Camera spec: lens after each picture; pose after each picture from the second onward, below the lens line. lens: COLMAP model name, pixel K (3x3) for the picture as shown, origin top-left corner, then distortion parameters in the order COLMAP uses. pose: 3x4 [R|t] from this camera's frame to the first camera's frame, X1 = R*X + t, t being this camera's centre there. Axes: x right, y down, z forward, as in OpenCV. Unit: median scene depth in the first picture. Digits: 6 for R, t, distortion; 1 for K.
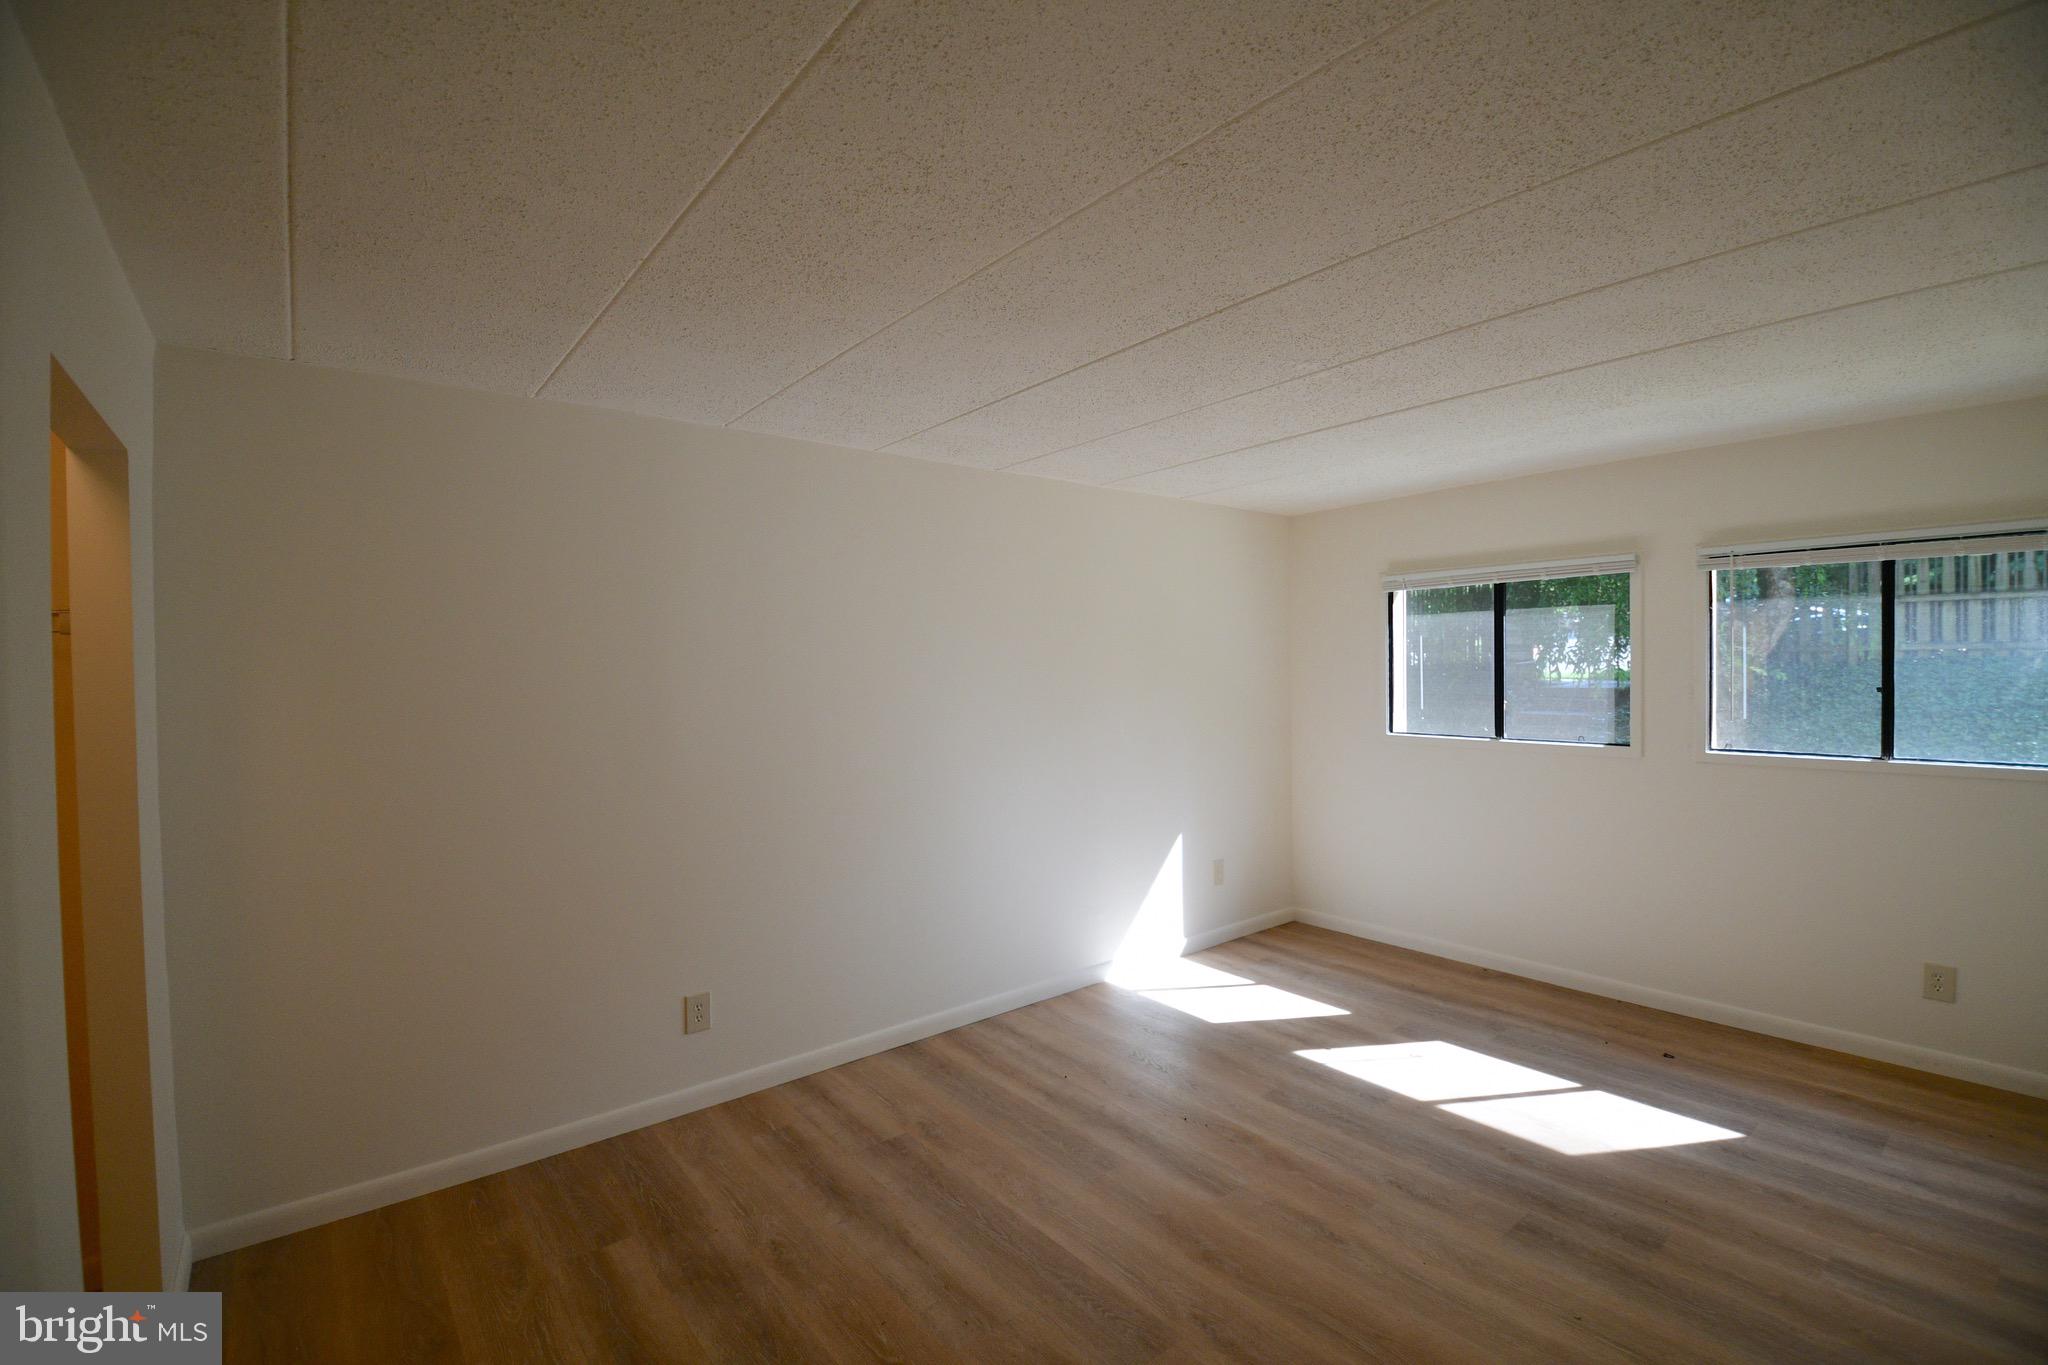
lens RADIAL K [[904.2, 0, 1023.7], [0, 904.2, 681.7], [0, 0, 1]] dist [-0.010052, -0.001667]
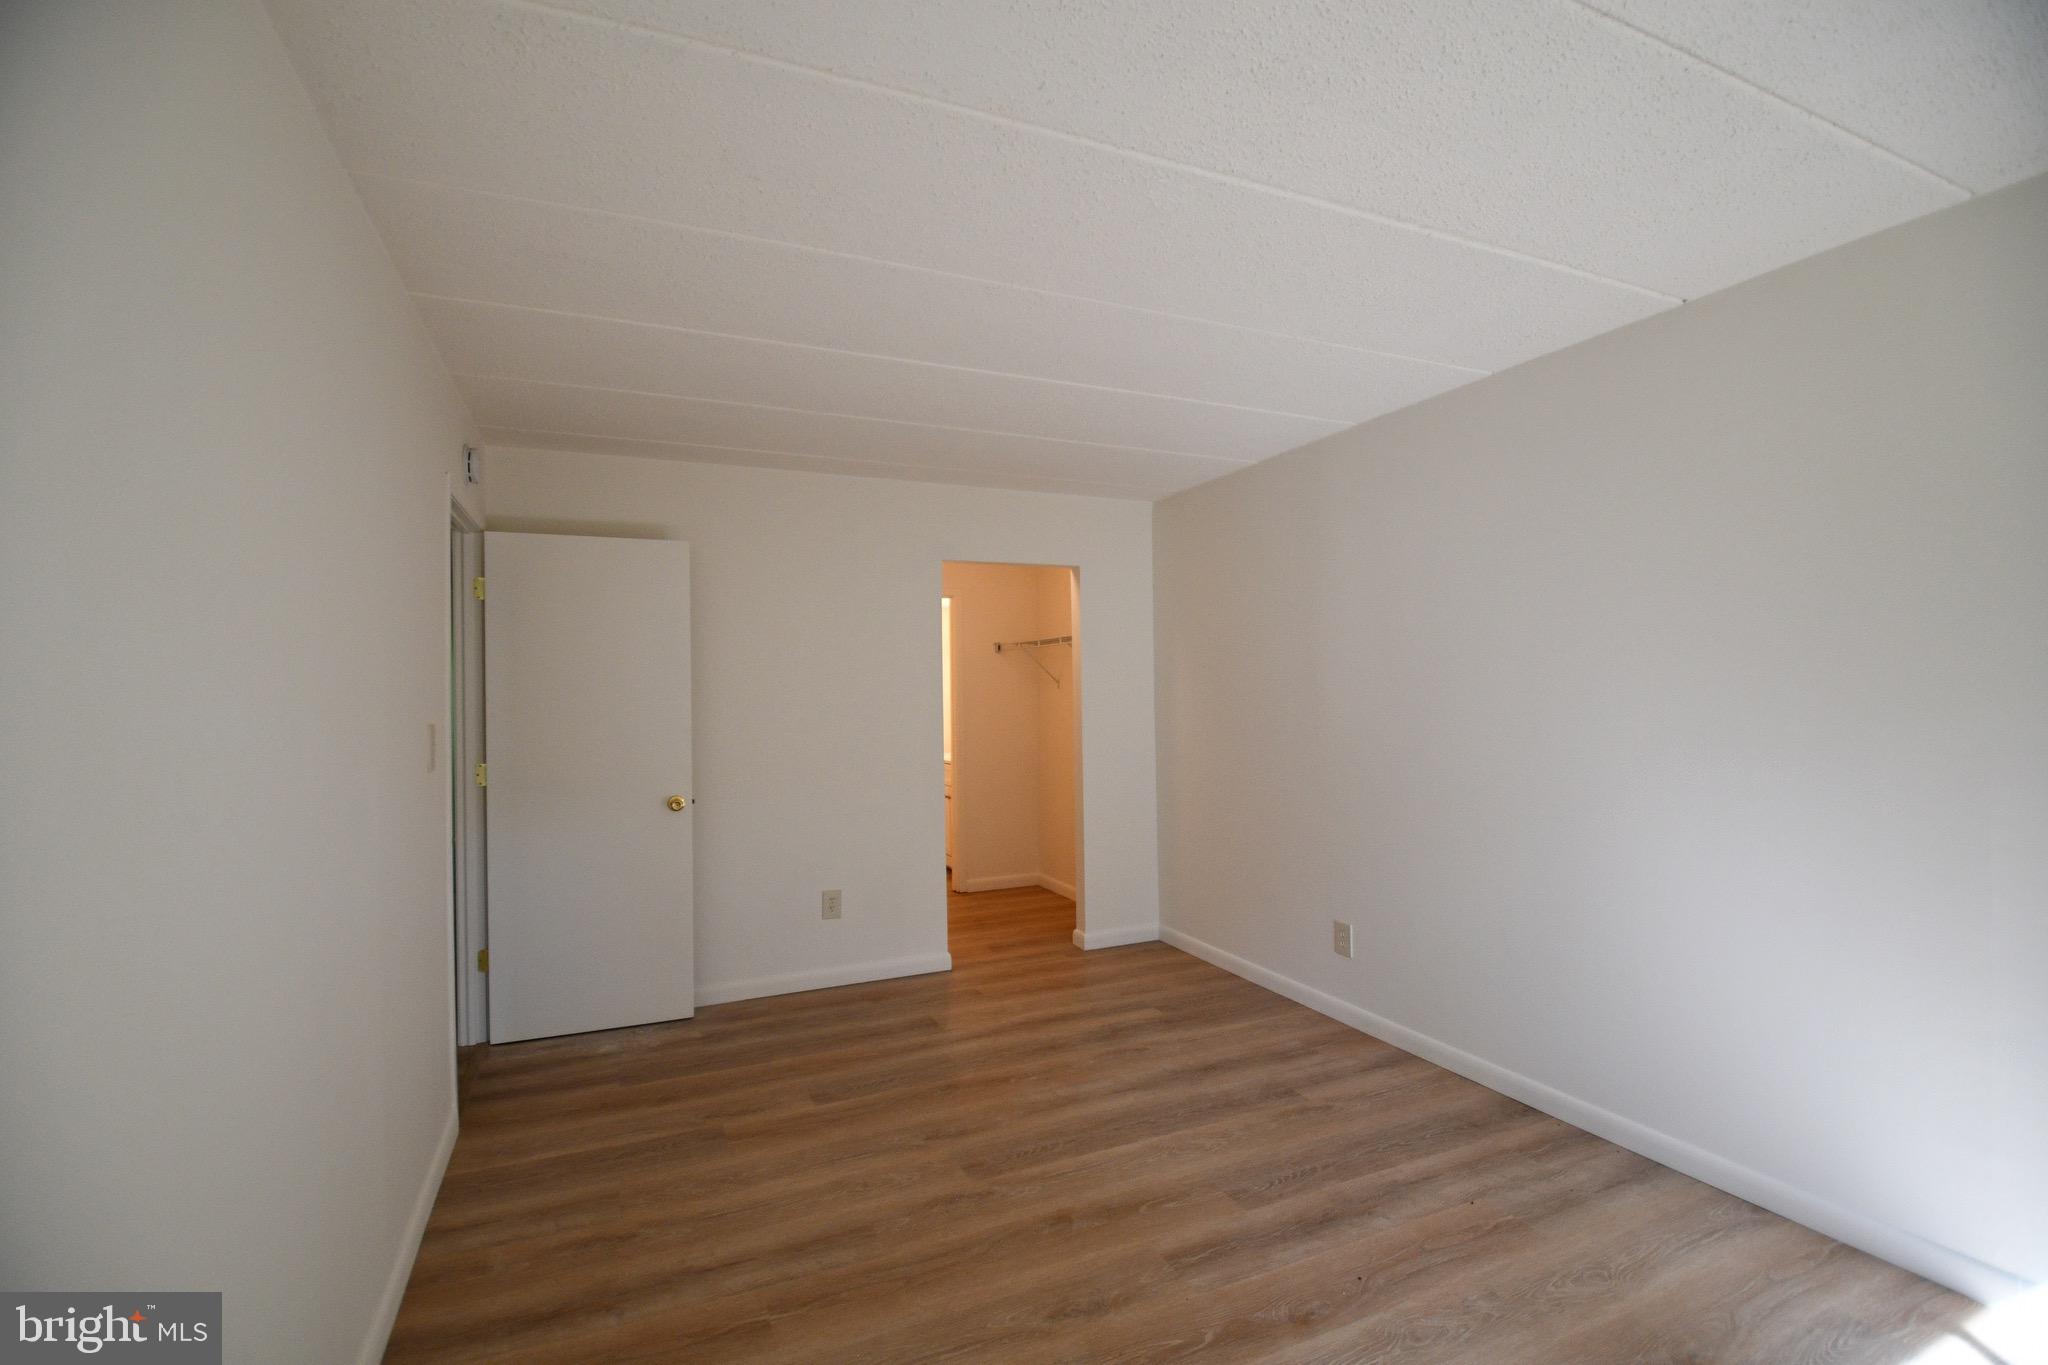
lens RADIAL K [[904.2, 0, 1023.1], [0, 904.2, 681.5], [0, 0, 1]] dist [-0.010052, -0.001667]
pose [[-0.247705, 0.004022, -0.968827, 0.933951], [-0.011085, 0.999914, 0.006985, 0.034909], [0.968772, 0.012470, -0.247640, 0.954760]]
